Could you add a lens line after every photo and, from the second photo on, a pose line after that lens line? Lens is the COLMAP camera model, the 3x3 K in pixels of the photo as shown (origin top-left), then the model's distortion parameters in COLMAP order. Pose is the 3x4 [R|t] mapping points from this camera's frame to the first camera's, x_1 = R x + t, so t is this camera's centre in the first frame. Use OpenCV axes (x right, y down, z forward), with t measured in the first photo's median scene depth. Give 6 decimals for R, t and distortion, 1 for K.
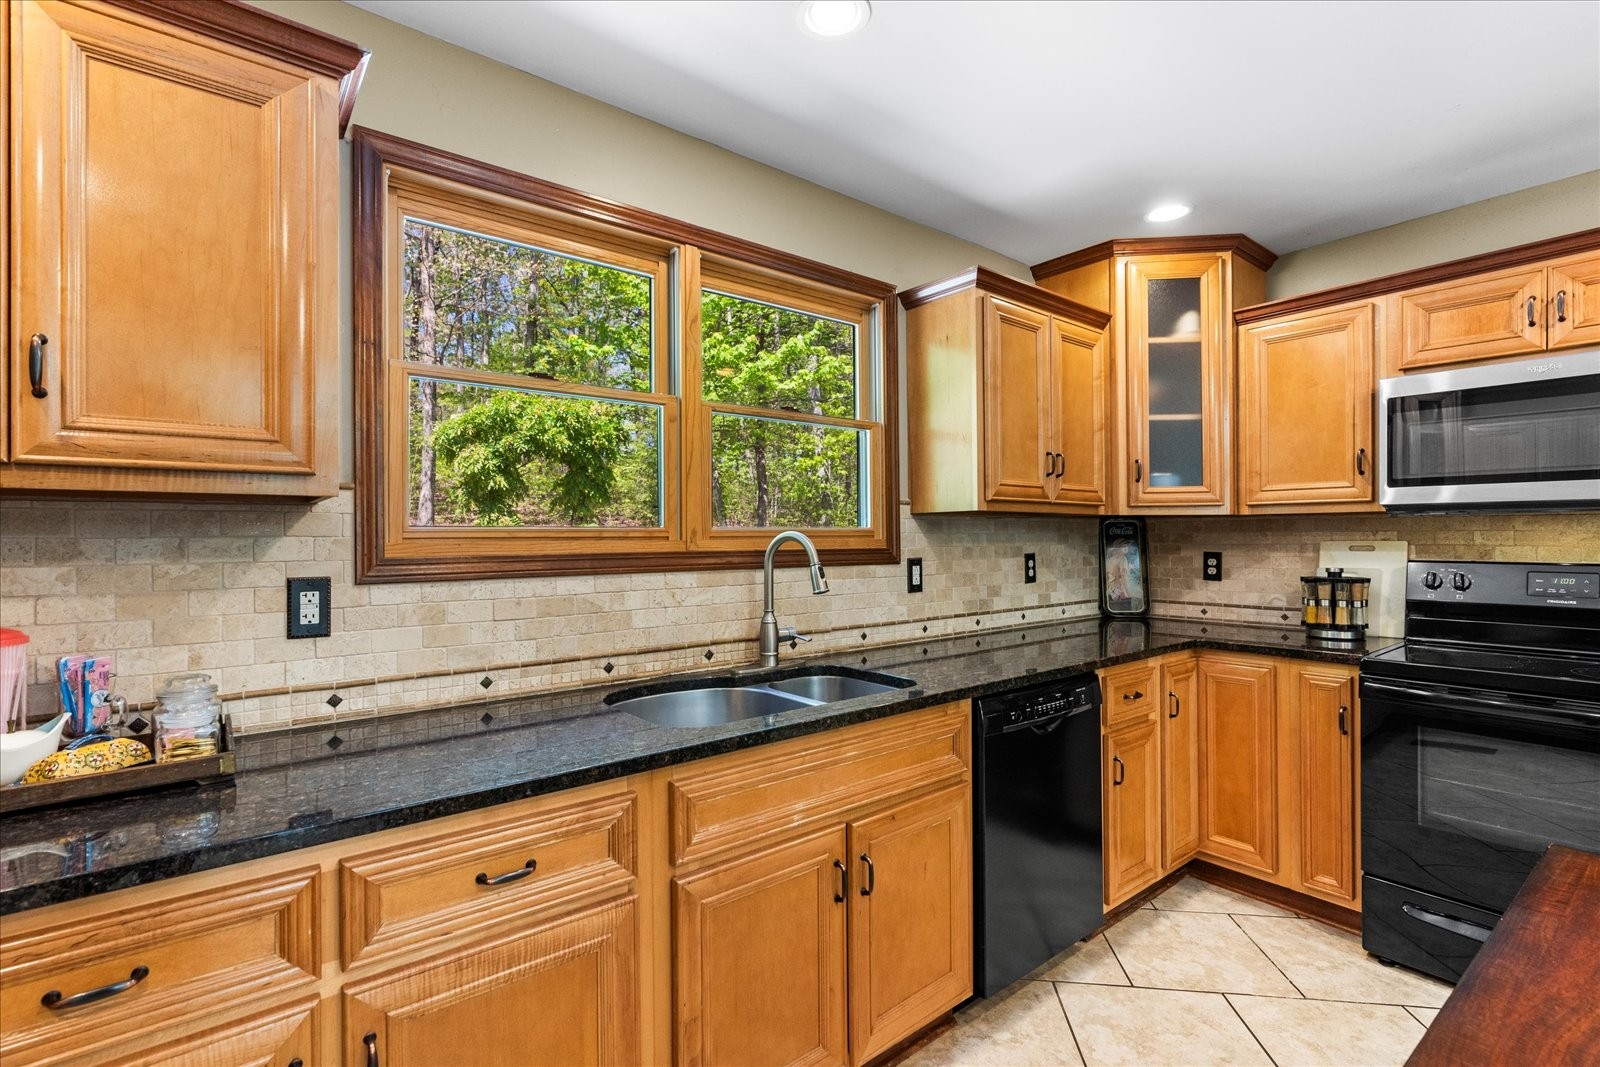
lens RADIAL K [[731.8, 0, 792.2], [0, 731.8, 534.1], [0, 0, 1]] dist [-0.002856, 0.001266]
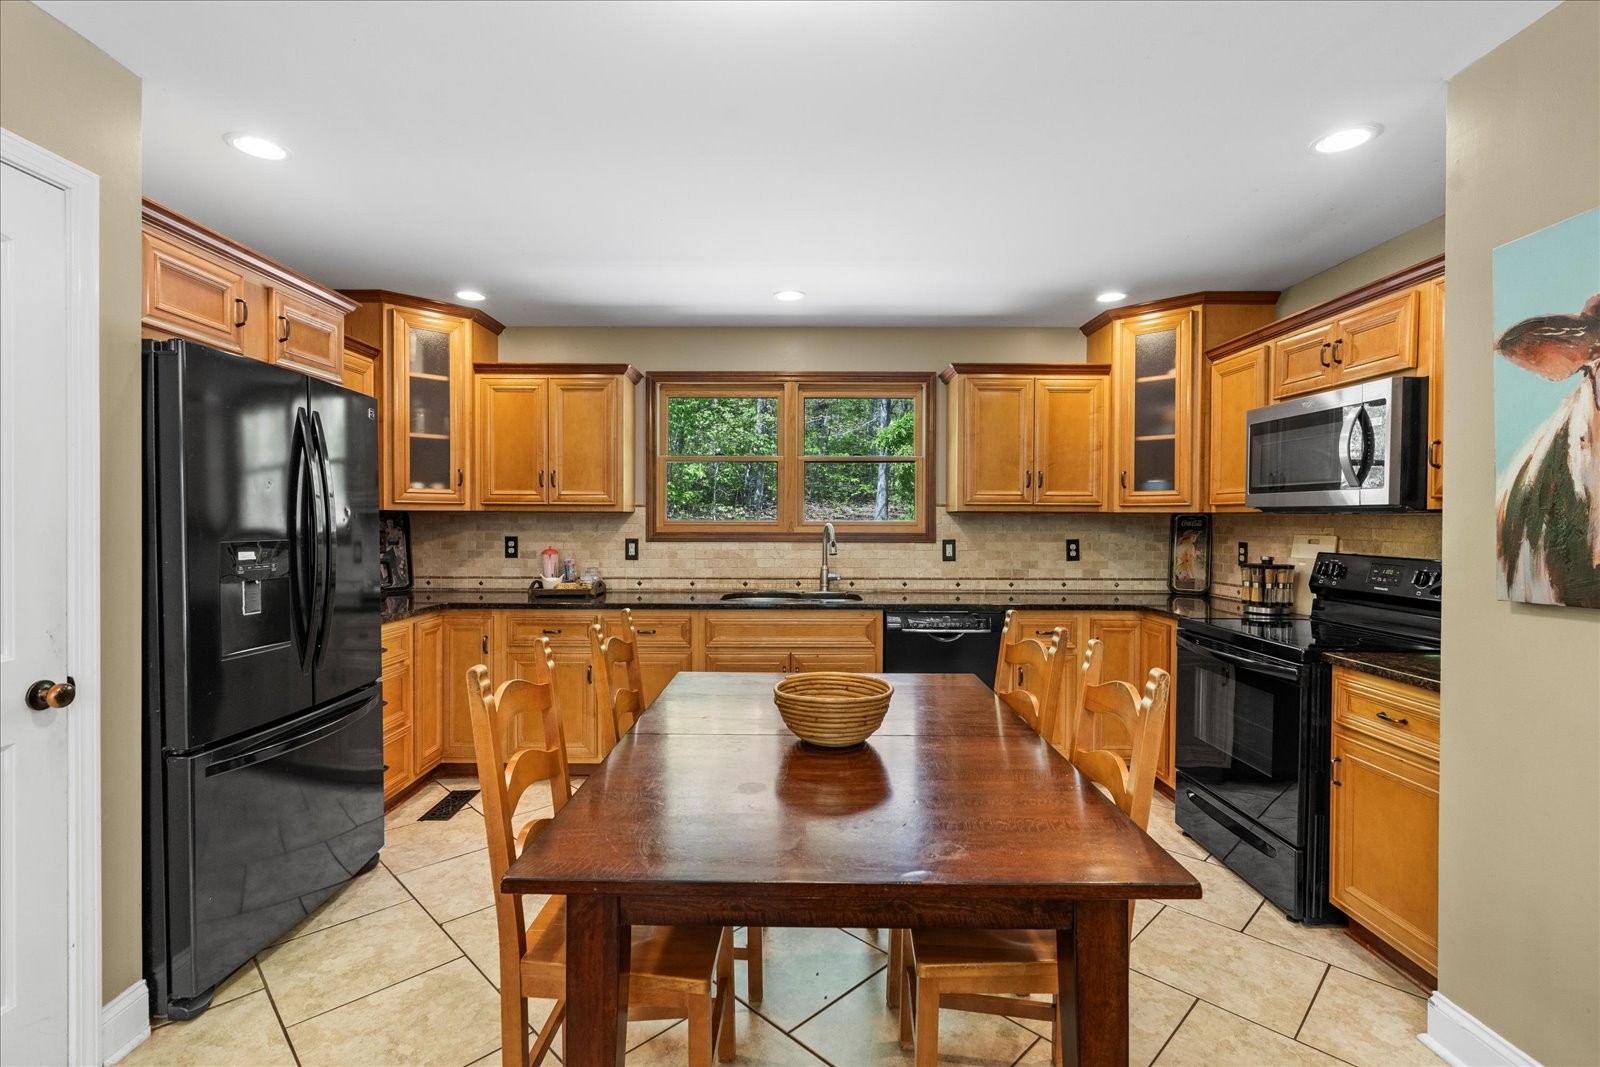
lens RADIAL K [[731.8, 0, 794.1], [0, 731.8, 533.0], [0, 0, 1]] dist [-0.002856, 0.001266]
pose [[0.784213, 0.020746, -0.620145, 0.929404], [-0.004854, 0.999615, 0.027303, -0.024719], [0.620473, -0.018401, 0.784012, -0.485721]]
